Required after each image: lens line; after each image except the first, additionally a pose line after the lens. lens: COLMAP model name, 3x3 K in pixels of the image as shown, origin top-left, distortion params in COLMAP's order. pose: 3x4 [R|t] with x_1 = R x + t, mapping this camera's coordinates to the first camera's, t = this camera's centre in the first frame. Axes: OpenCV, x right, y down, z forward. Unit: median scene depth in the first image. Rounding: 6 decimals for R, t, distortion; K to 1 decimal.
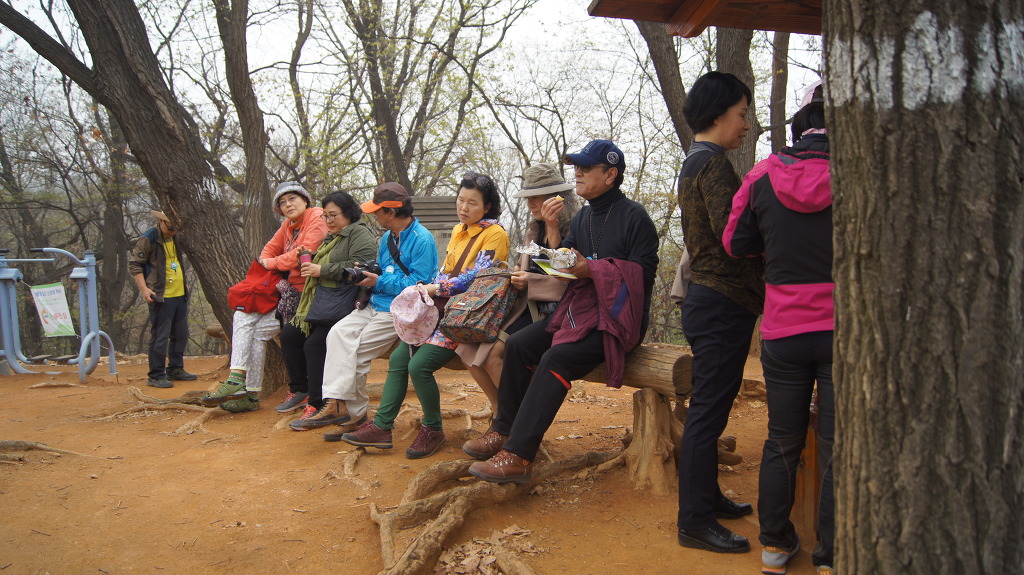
lens RADIAL K [[833.0, 0, 512.0], [0, 833.0, 287.5], [0, 0, 1]] dist [-0.083946, 0.012598]
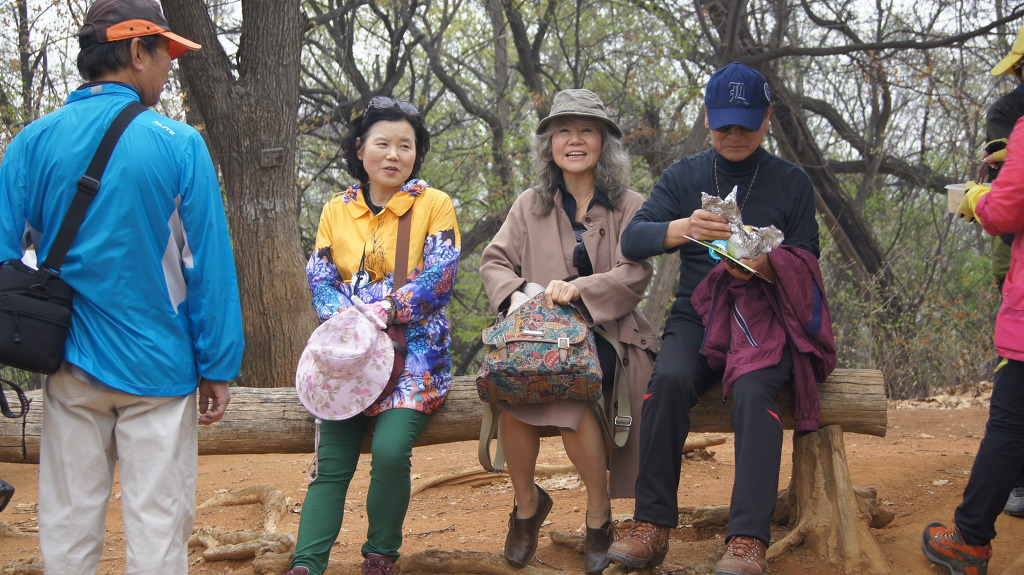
lens RADIAL K [[1670.7, 0, 512.0], [0, 1670.7, 287.5], [0, 0, 1]] dist [-0.023581, -0.011229]
pose [[0.774759, -0.032054, 0.631444, -2.972800], [0.050007, 0.998692, -0.010660, 0.018247], [-0.630276, 0.039836, 0.775348, 0.313167]]
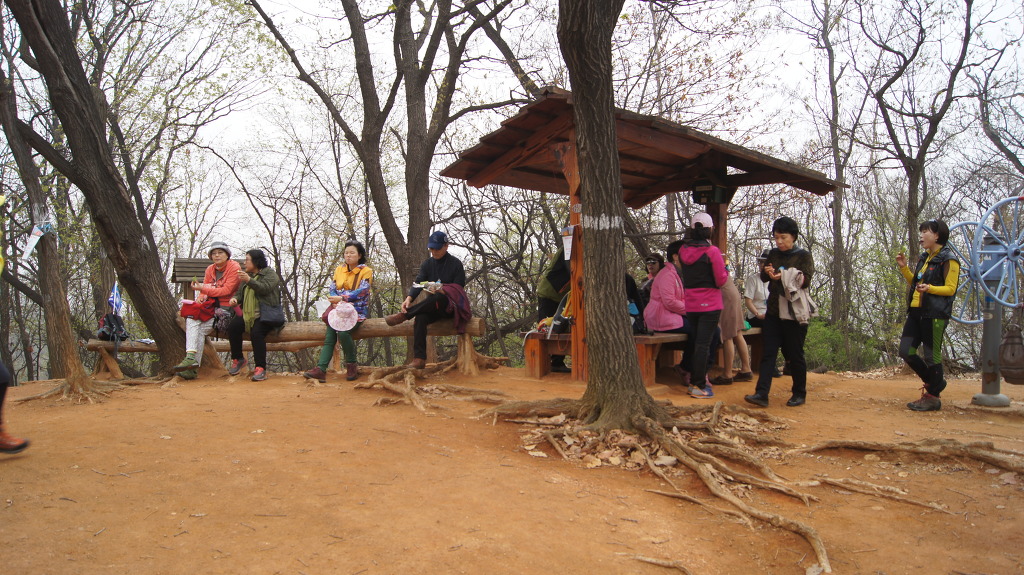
lens RADIAL K [[788.7, 0, 512.0], [0, 788.7, 287.5], [0, 0, 1]] dist [-0.084321, -0.001031]
pose [[0.873214, 0.029606, 0.486436, -2.670024], [0.022069, 0.994727, -0.100158, 0.706379], [-0.486836, 0.098195, 0.867956, -3.376610]]
